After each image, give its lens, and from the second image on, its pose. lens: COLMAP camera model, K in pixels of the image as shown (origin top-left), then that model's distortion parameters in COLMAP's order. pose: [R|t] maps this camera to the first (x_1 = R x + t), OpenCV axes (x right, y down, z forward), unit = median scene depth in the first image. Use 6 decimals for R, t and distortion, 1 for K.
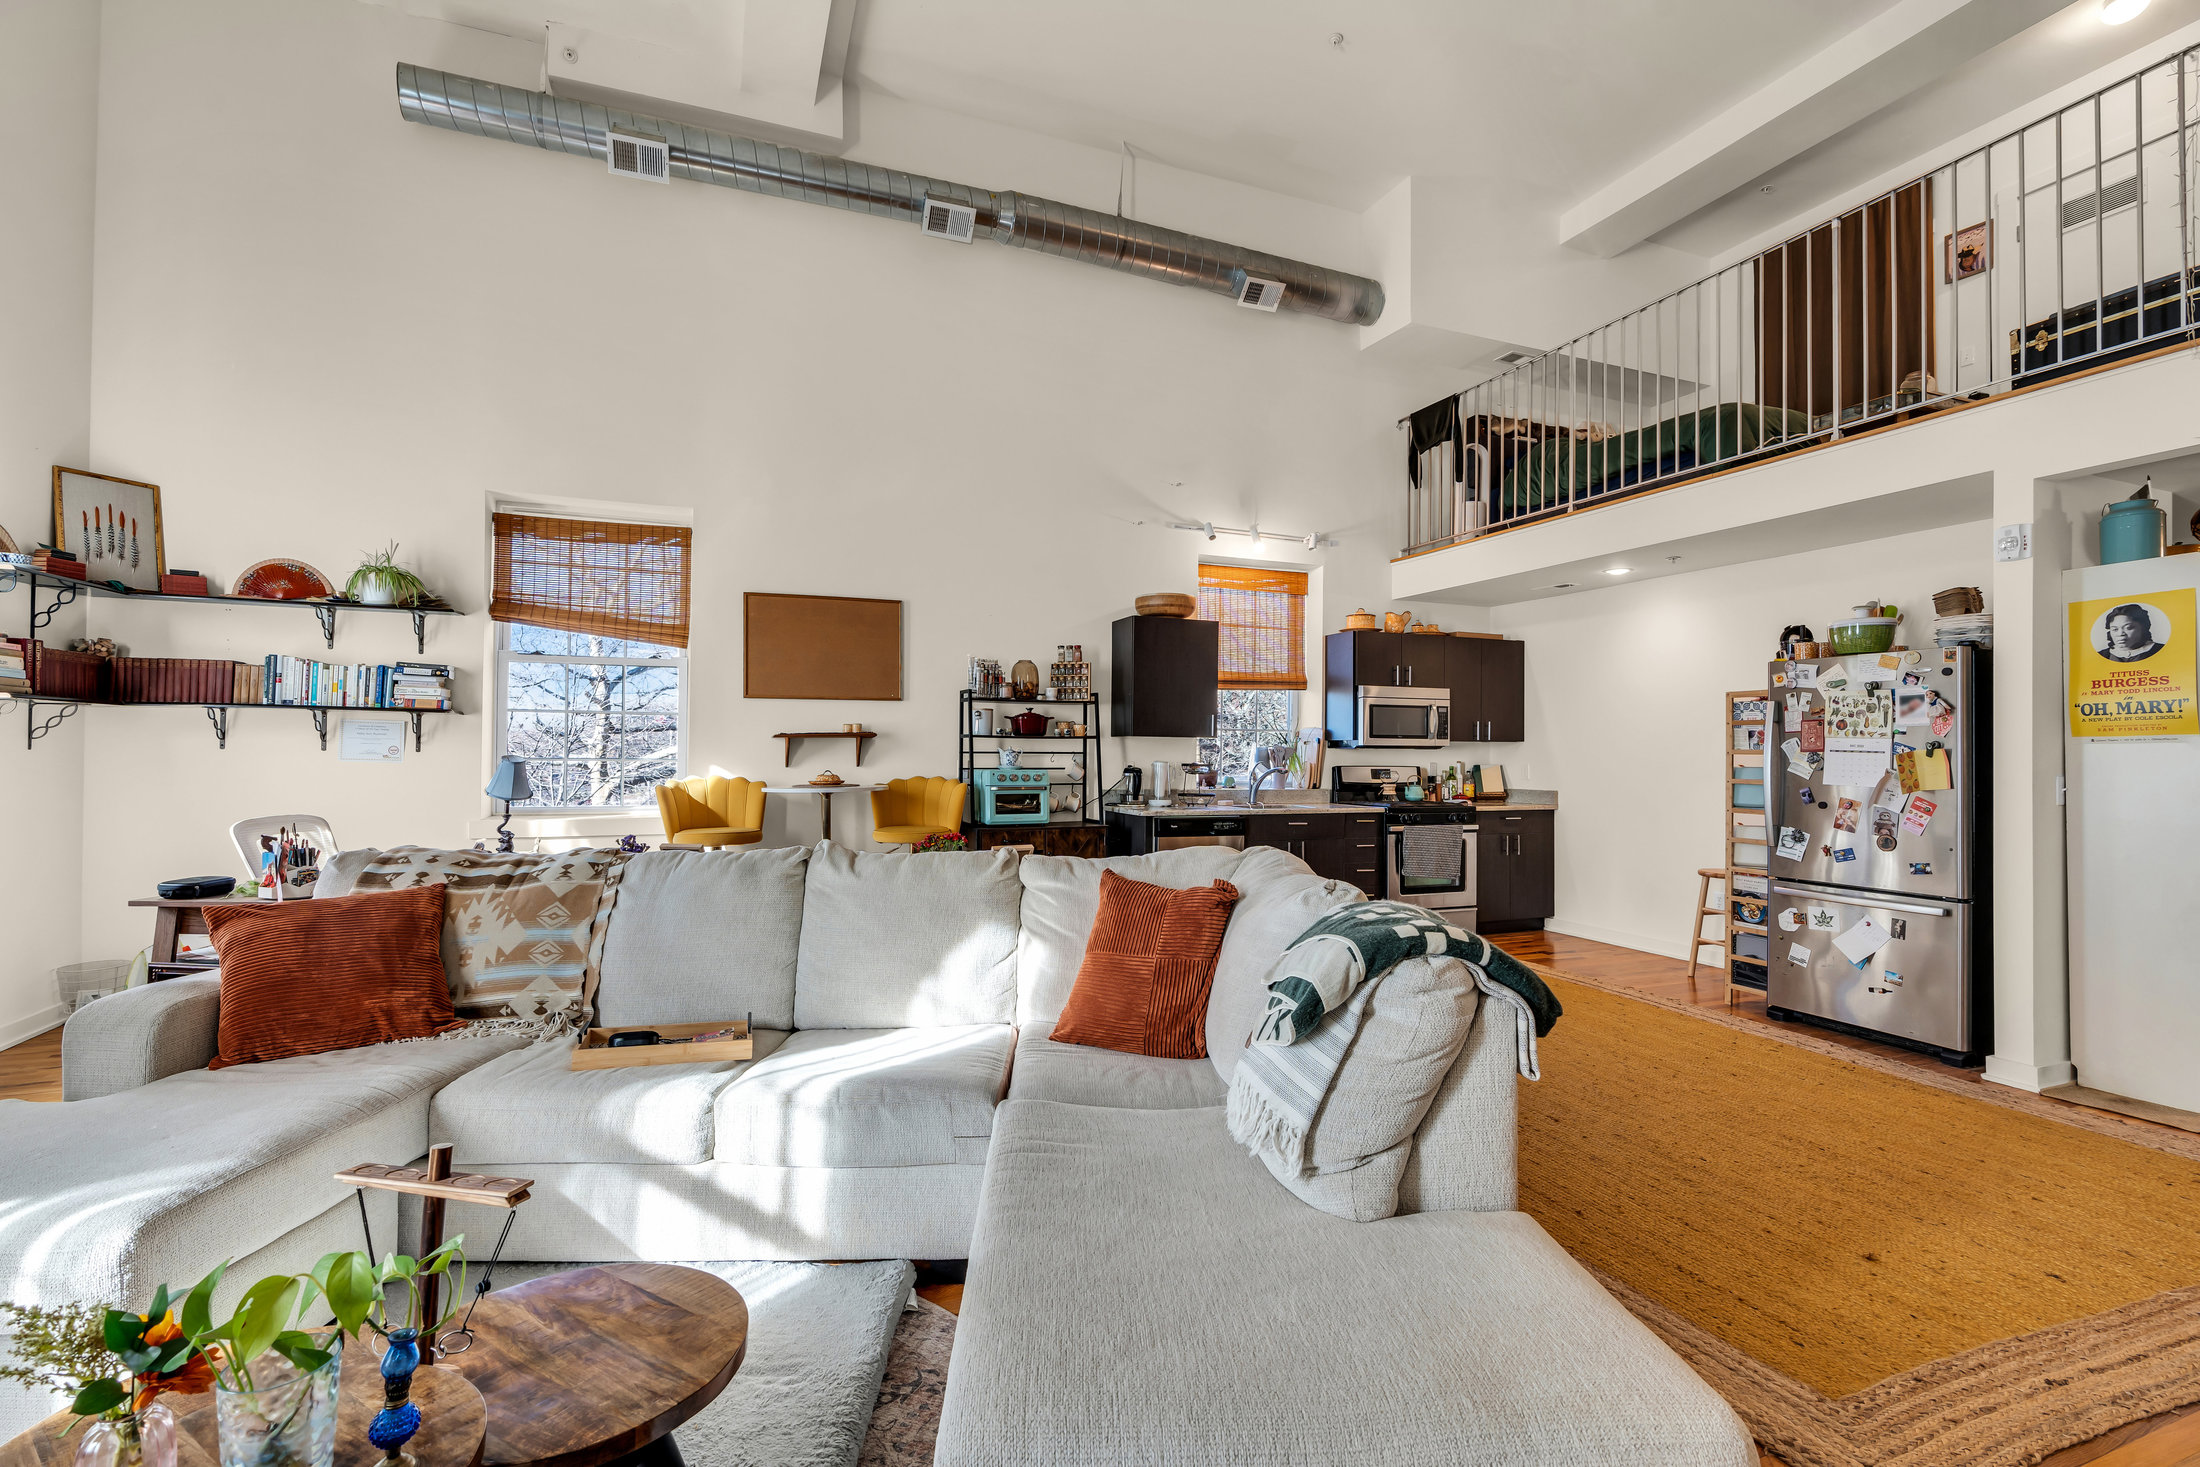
lens RADIAL K [[980.8, 0, 1098.0], [0, 980.8, 739.4], [0, 0, 1]] dist [-0.012135, 0.004515]
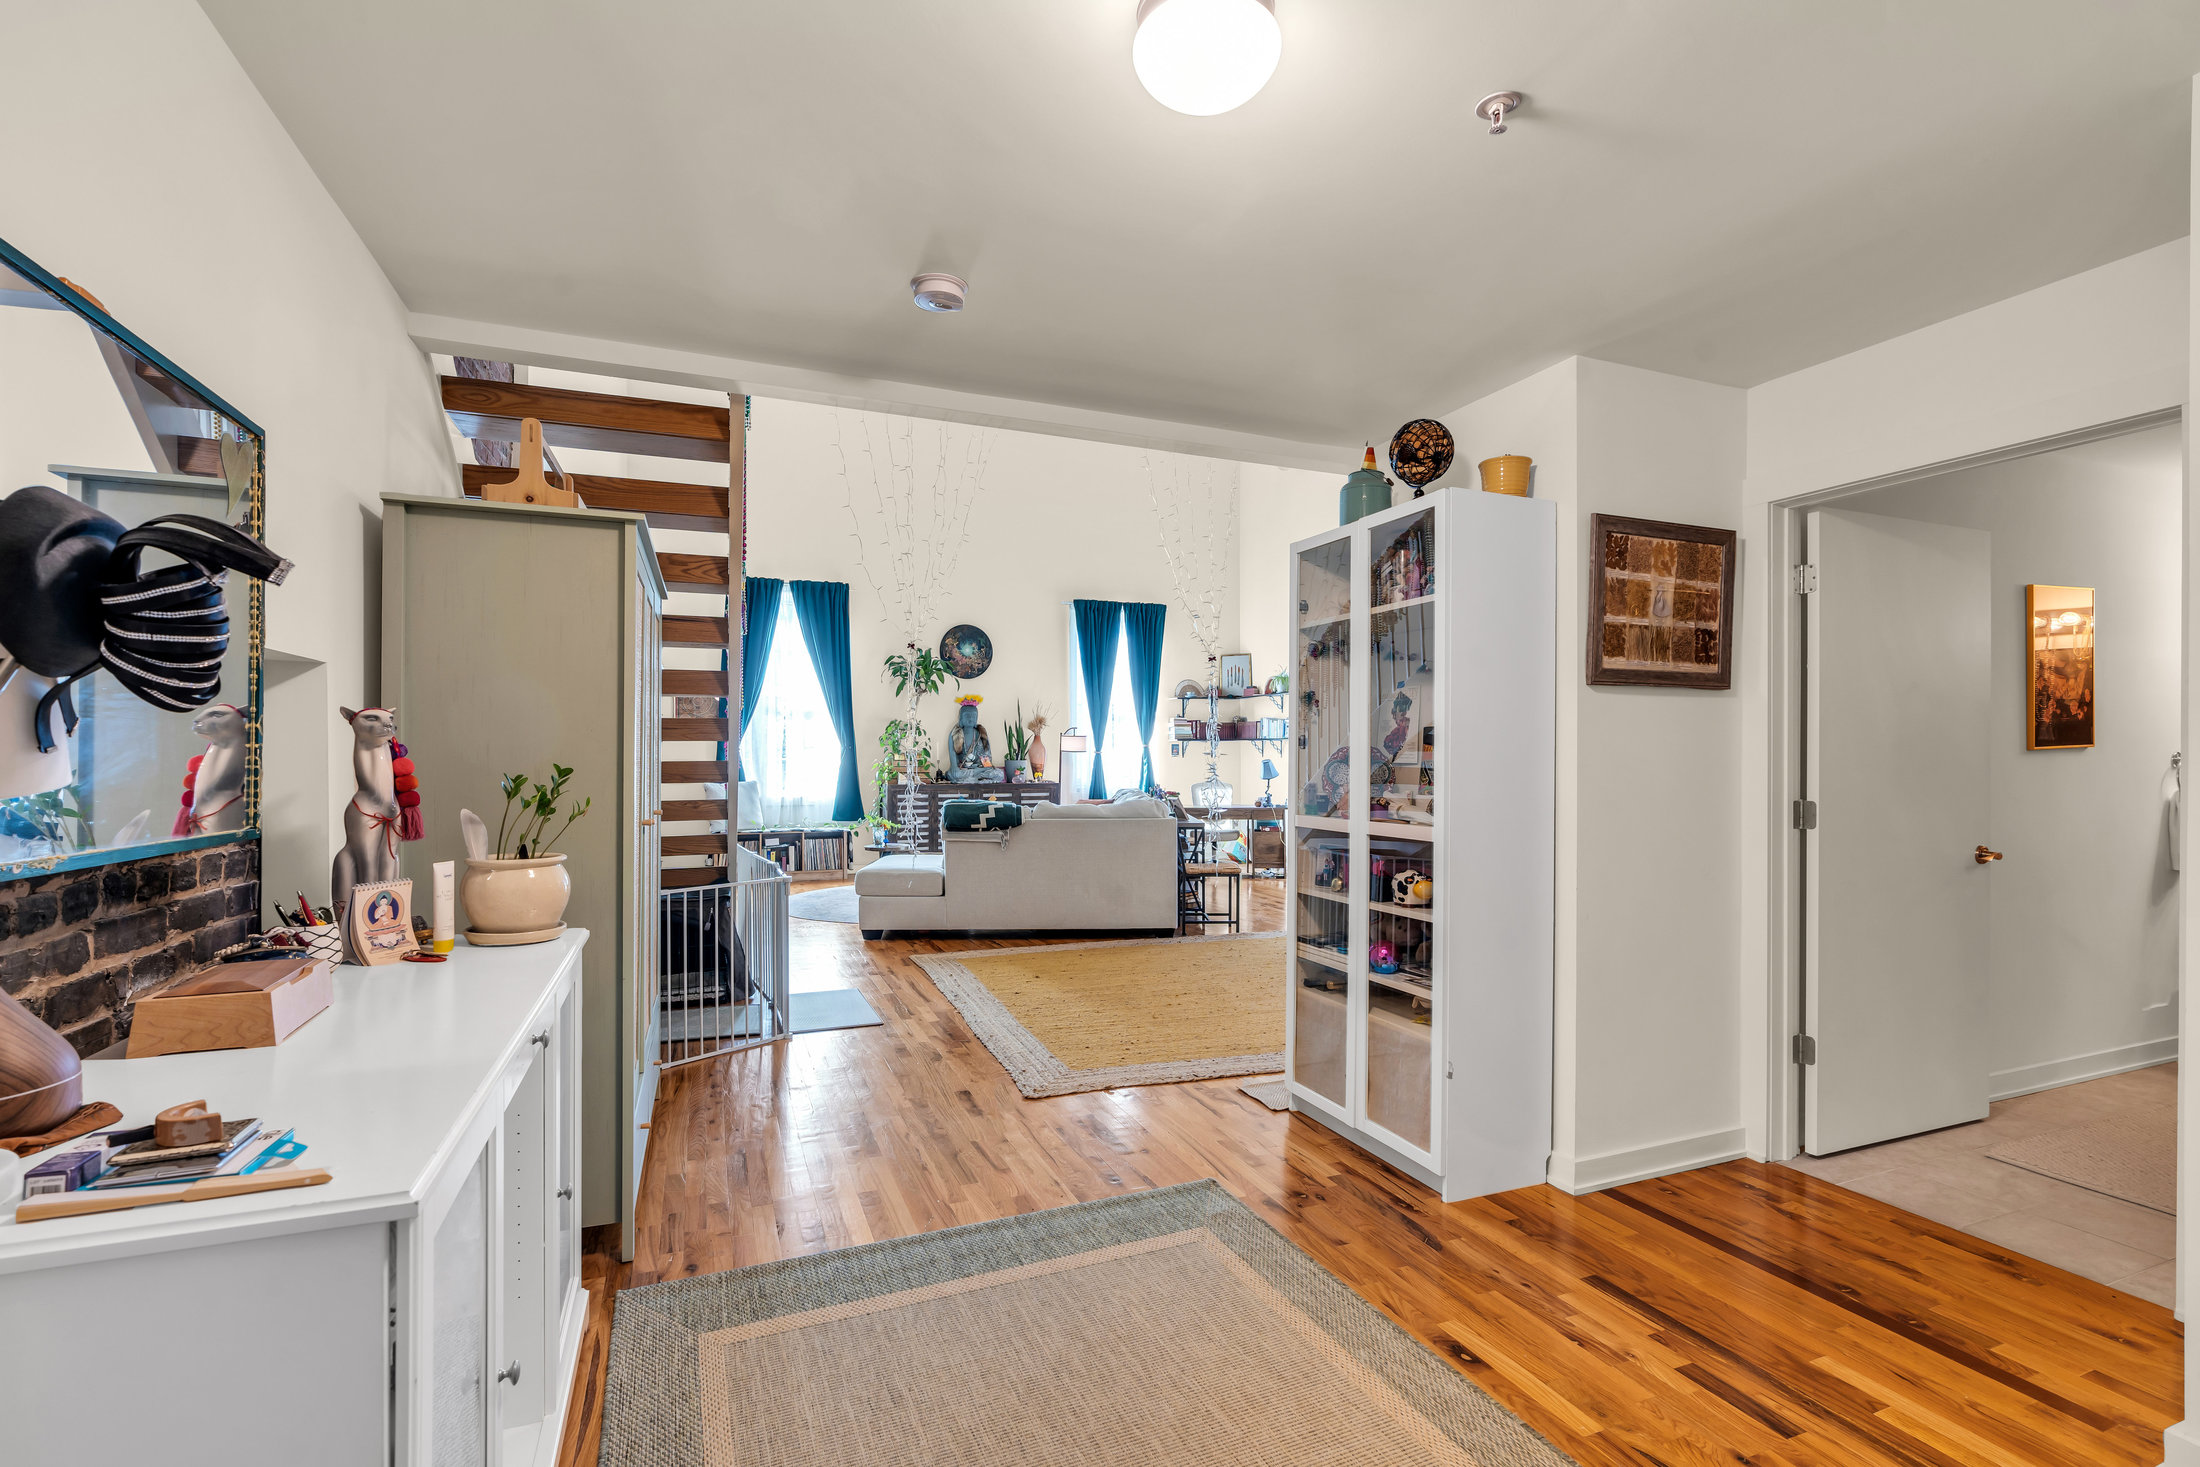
lens RADIAL K [[987.3, 0, 1096.7], [0, 987.3, 760.2], [0, 0, 1]] dist [-0.017035, 0.008785]
pose [[-0.000826, -0.003398, -0.999994, 1.208287], [0.014655, 0.999887, -0.003410, 0.015401], [0.999892, -0.014658, -0.000777, 0.450350]]
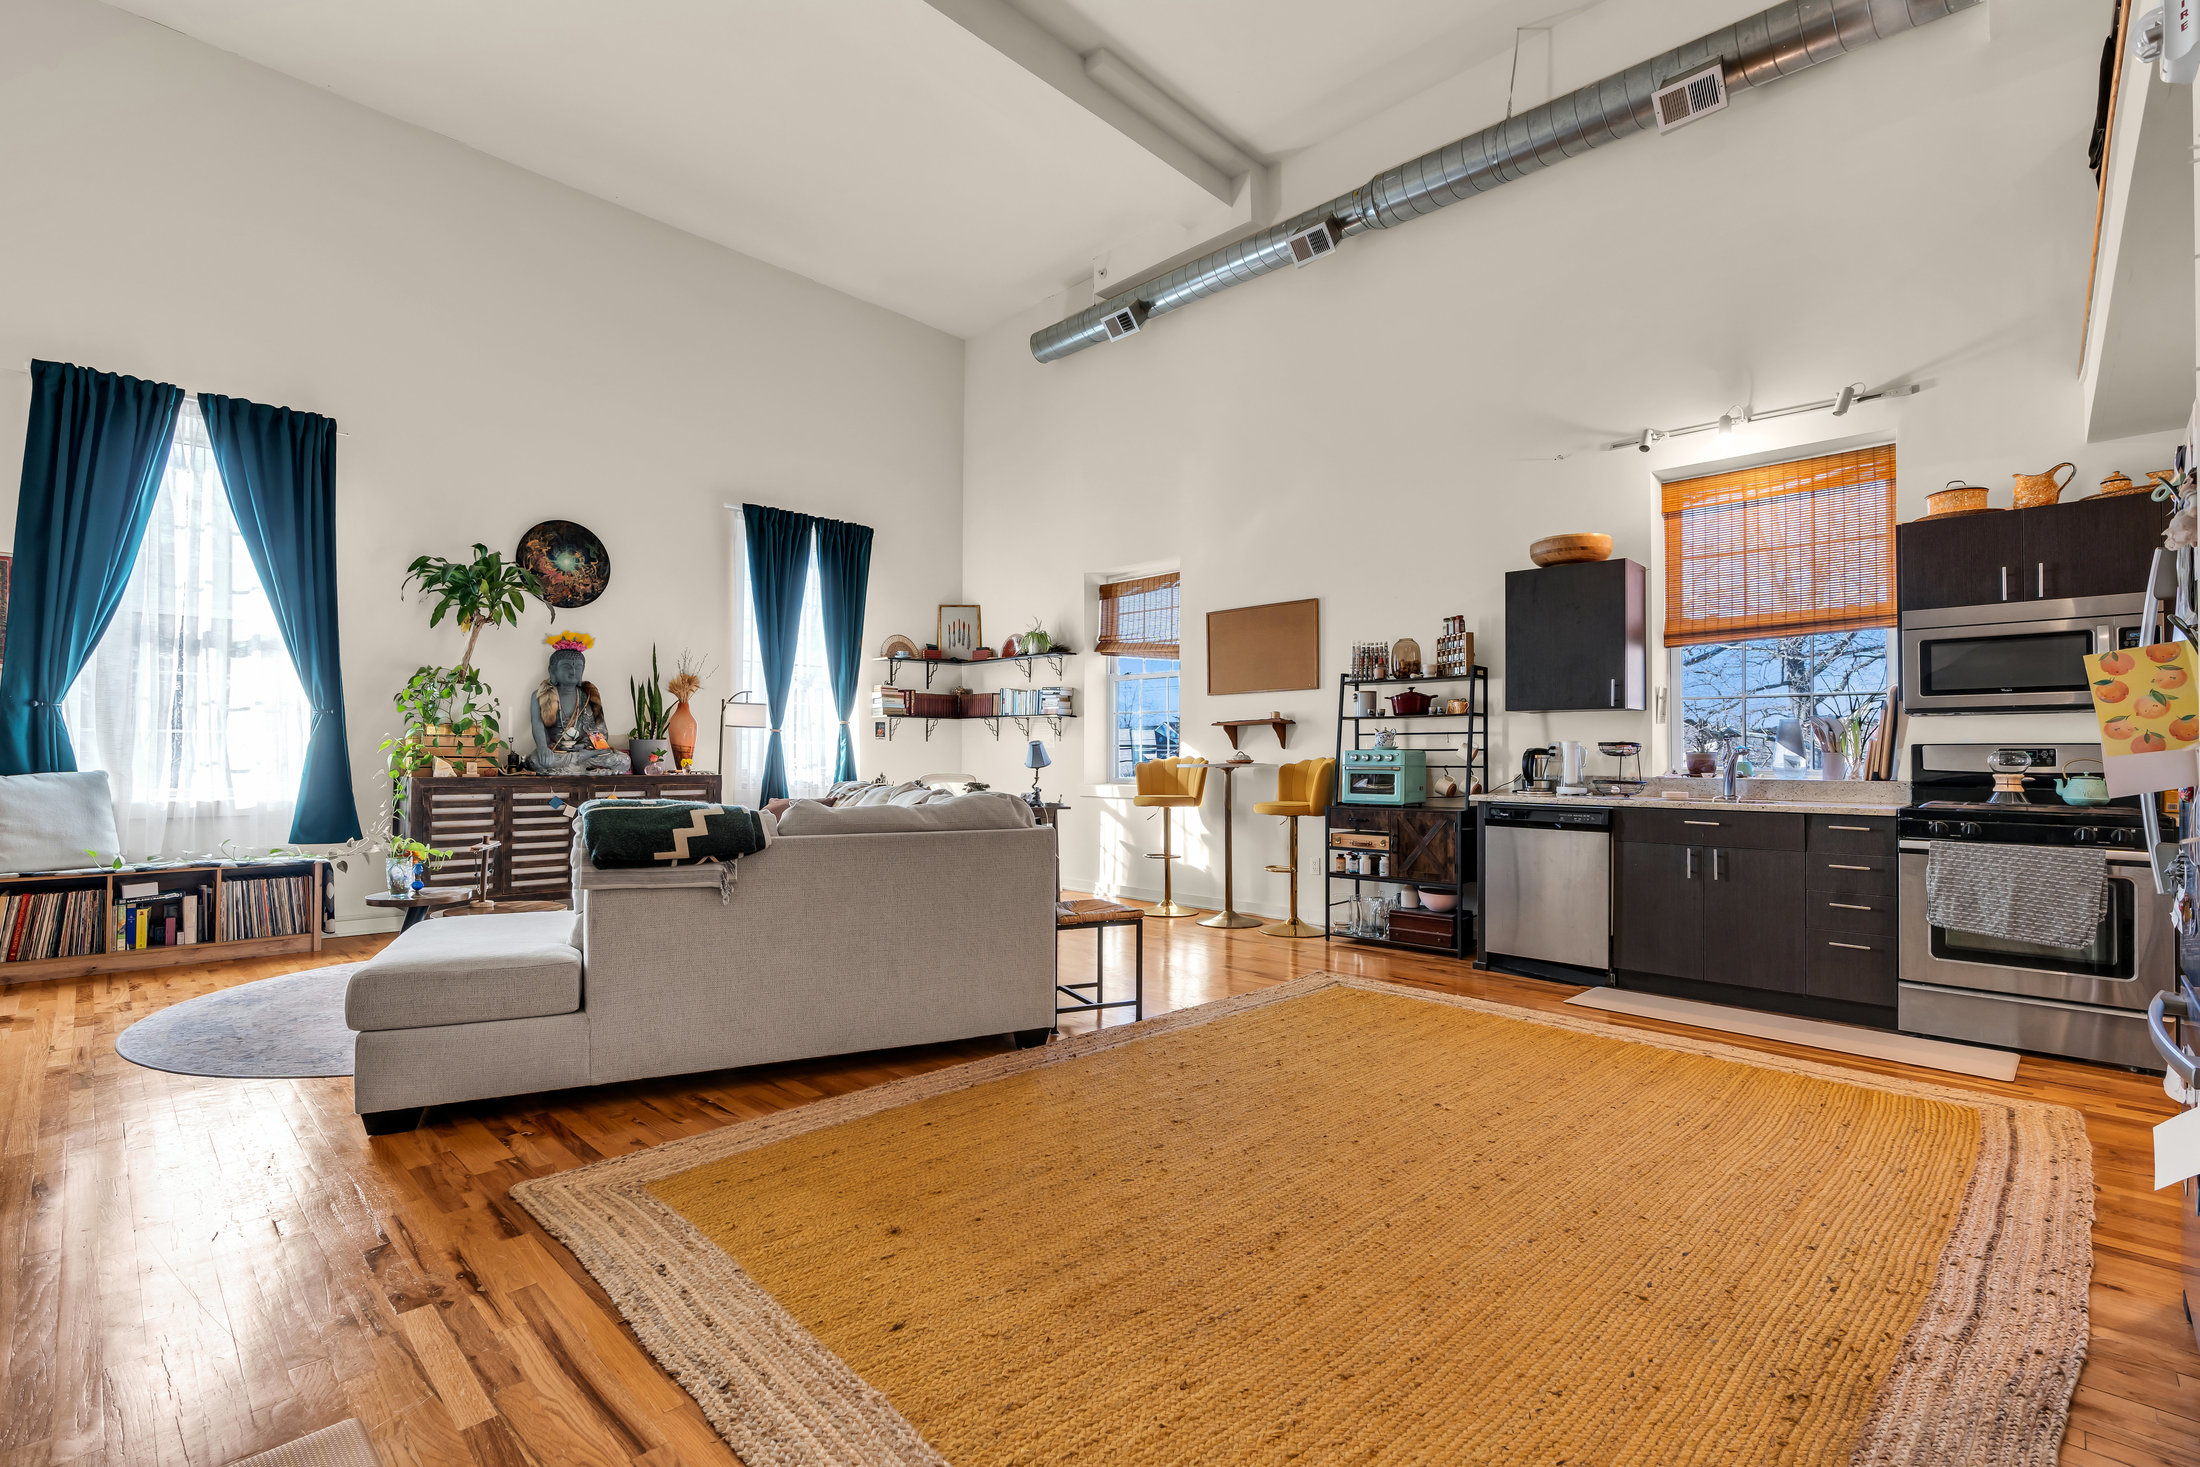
lens RADIAL K [[980.8, 0, 1098.0], [0, 980.8, 739.4], [0, 0, 1]] dist [-0.012135, 0.004515]
pose [[0.410751, -0.022320, -0.911474, 0.674927], [0.011002, 0.999749, -0.019523, 0.034698], [0.911681, -0.002009, 0.410893, 0.312900]]
